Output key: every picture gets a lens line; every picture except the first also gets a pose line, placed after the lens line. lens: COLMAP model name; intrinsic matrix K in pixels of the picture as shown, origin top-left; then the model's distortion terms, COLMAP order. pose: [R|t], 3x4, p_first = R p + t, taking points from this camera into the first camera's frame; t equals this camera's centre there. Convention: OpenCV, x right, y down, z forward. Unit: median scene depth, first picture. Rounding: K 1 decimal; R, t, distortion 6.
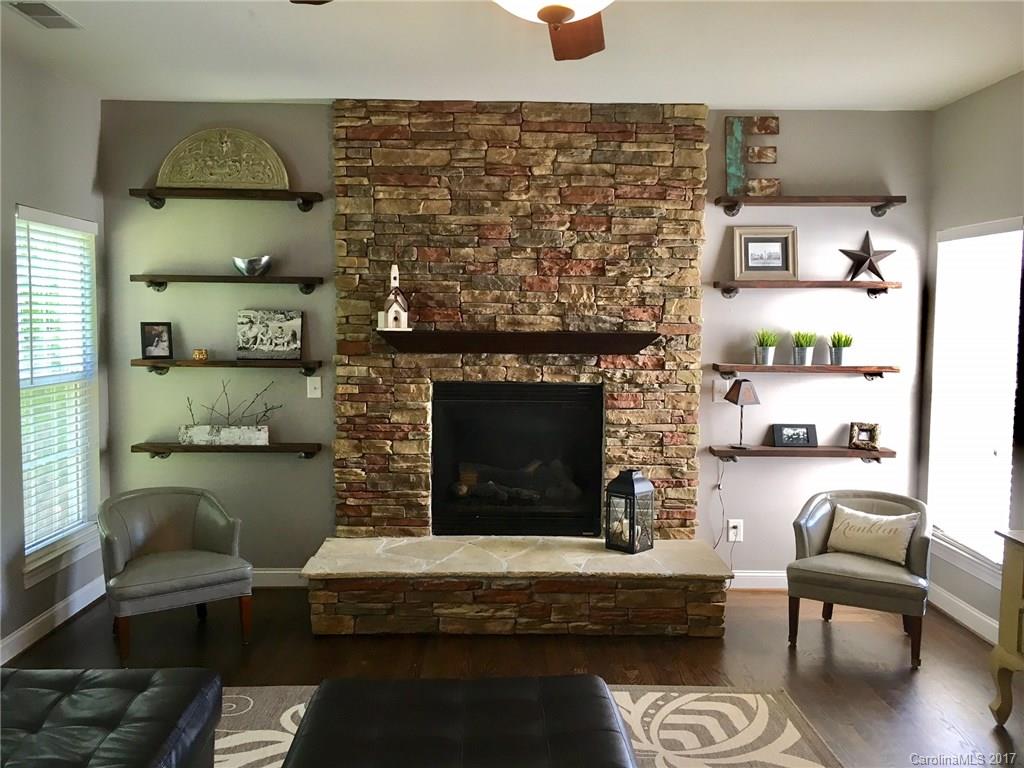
lens RADIAL K [[889.4, 0, 512.6], [0, 889.4, 384.0], [0, 0, 1]] dist [0.075484, -0.040202]
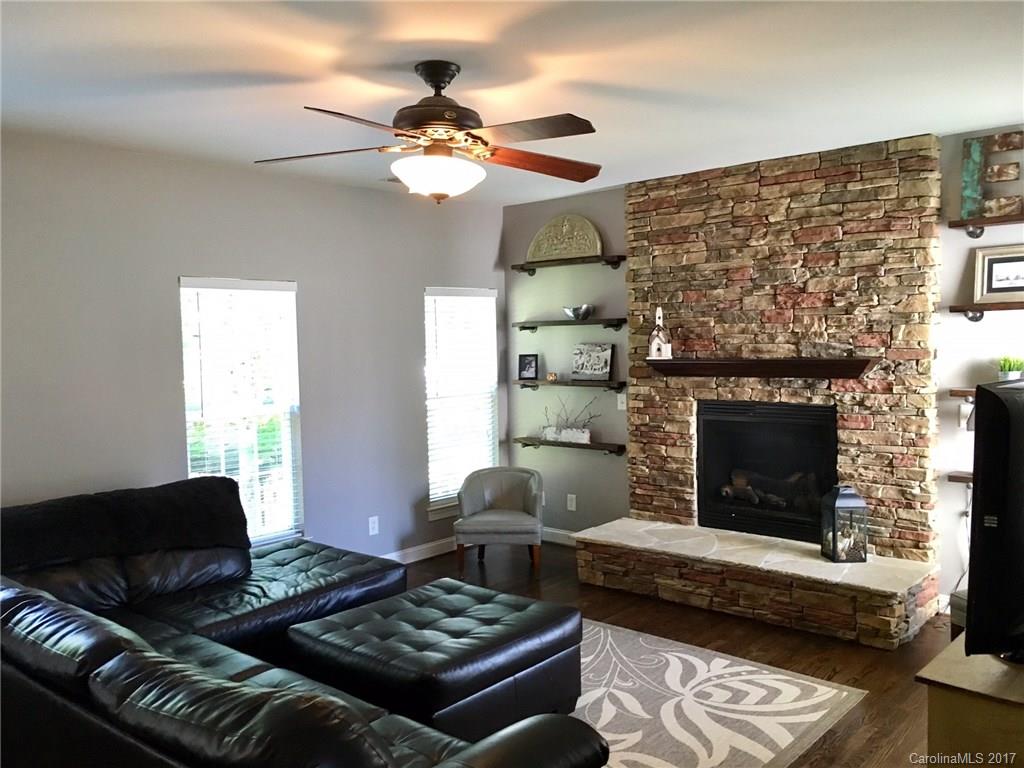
lens RADIAL K [[889.4, 0, 512.5], [0, 889.4, 386.1], [0, 0, 1]] dist [0.075484, -0.040202]
pose [[0.732488, 0.013072, -0.680654, 0.566531], [-0.018679, 0.999825, -0.000900, -0.015715], [0.680524, 0.013373, 0.732604, -0.069631]]
